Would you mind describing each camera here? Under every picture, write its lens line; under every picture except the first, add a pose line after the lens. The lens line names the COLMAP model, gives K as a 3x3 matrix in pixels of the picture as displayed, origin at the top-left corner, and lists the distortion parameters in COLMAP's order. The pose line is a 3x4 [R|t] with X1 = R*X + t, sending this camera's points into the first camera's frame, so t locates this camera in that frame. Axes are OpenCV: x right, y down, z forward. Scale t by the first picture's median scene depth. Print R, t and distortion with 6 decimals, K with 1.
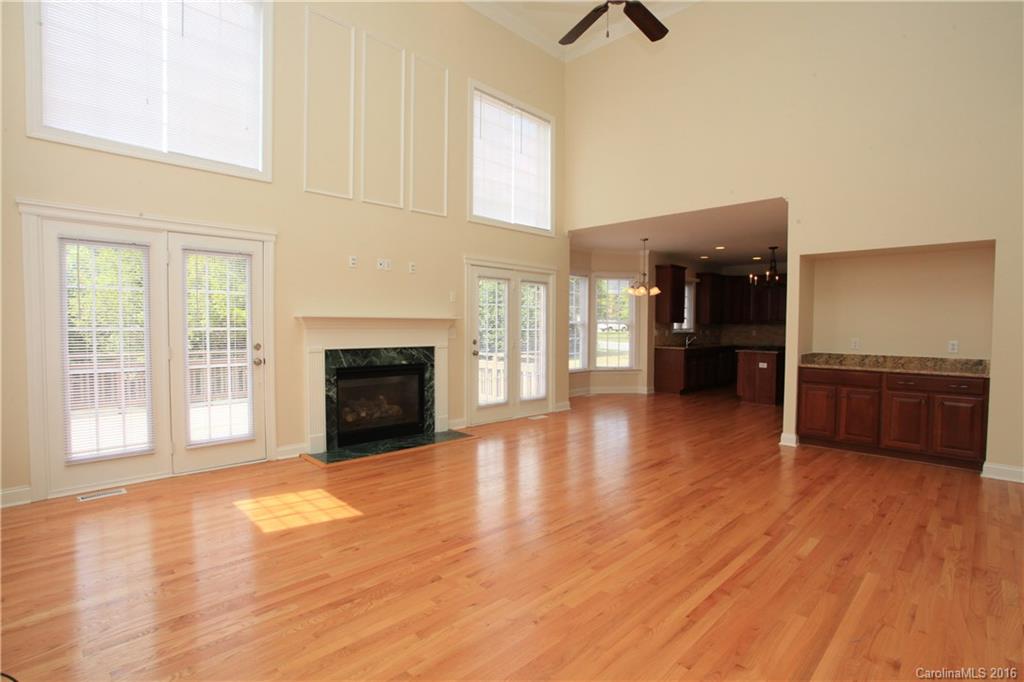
lens RADIAL K [[497.1, 0, 510.0], [0, 497.1, 344.0], [0, 0, 1]] dist [-0.032829, 0.000126]
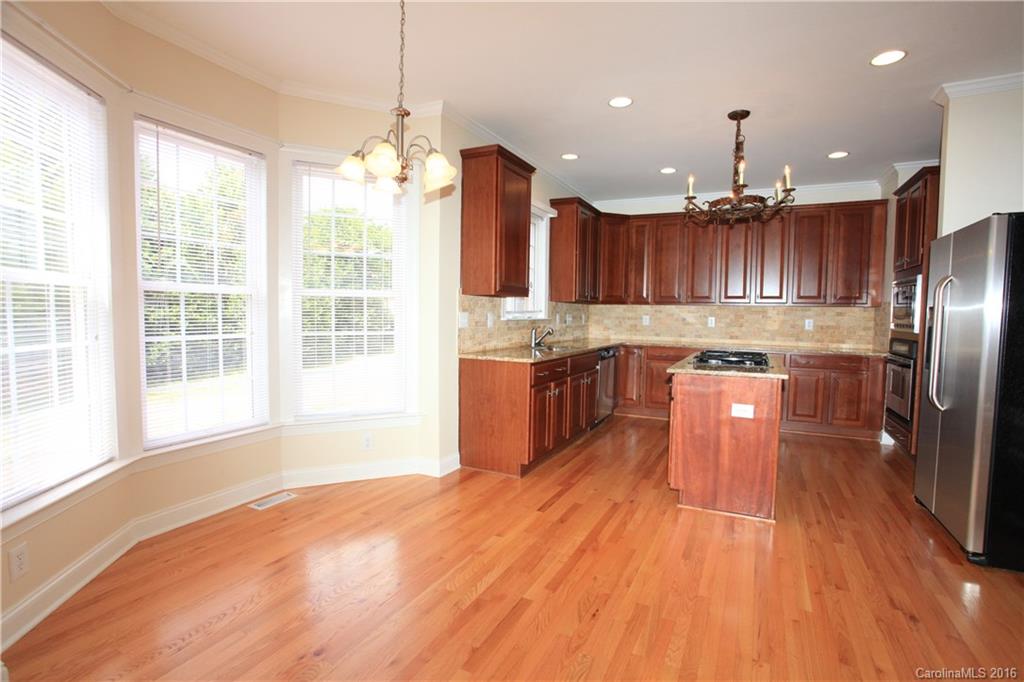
lens RADIAL K [[497.1, 0, 510.0], [0, 497.1, 344.0], [0, 0, 1]] dist [-0.032829, 0.000126]
pose [[0.949771, -0.012842, 0.312681, 0.206426], [0.003649, 0.999544, 0.029968, -0.015073], [-0.312923, -0.027322, 0.949385, 0.612244]]
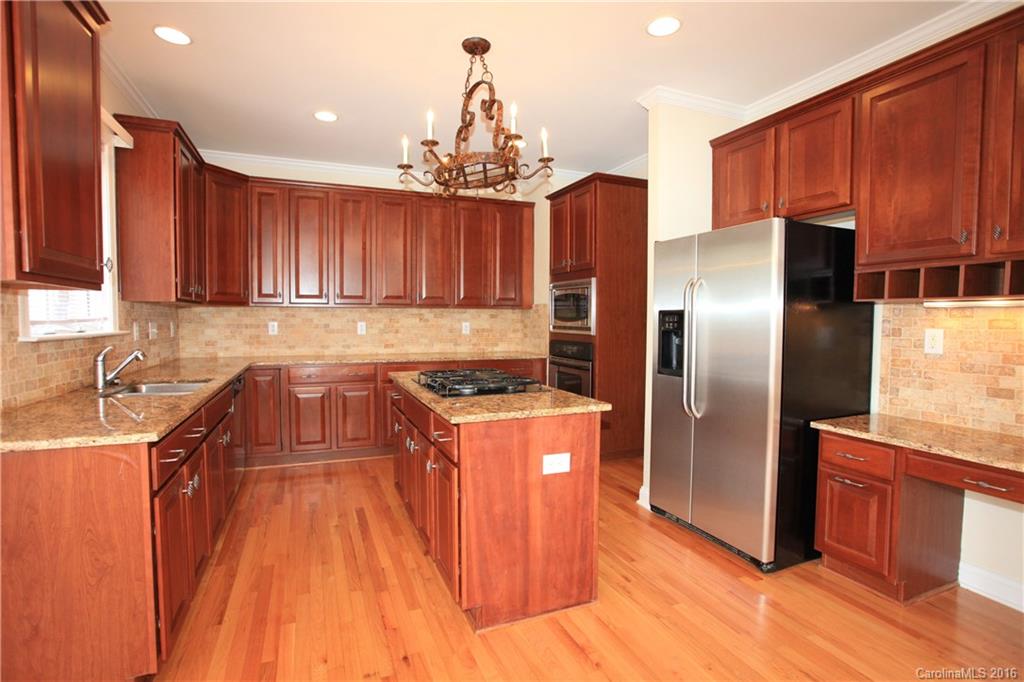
lens RADIAL K [[497.1, 0, 510.0], [0, 497.1, 344.0], [0, 0, 1]] dist [-0.032829, 0.000126]
pose [[0.390589, -0.056264, 0.918844, 0.239591], [0.034594, 0.998323, 0.046426, -0.025319], [-0.919915, 0.013653, 0.391880, 0.791469]]
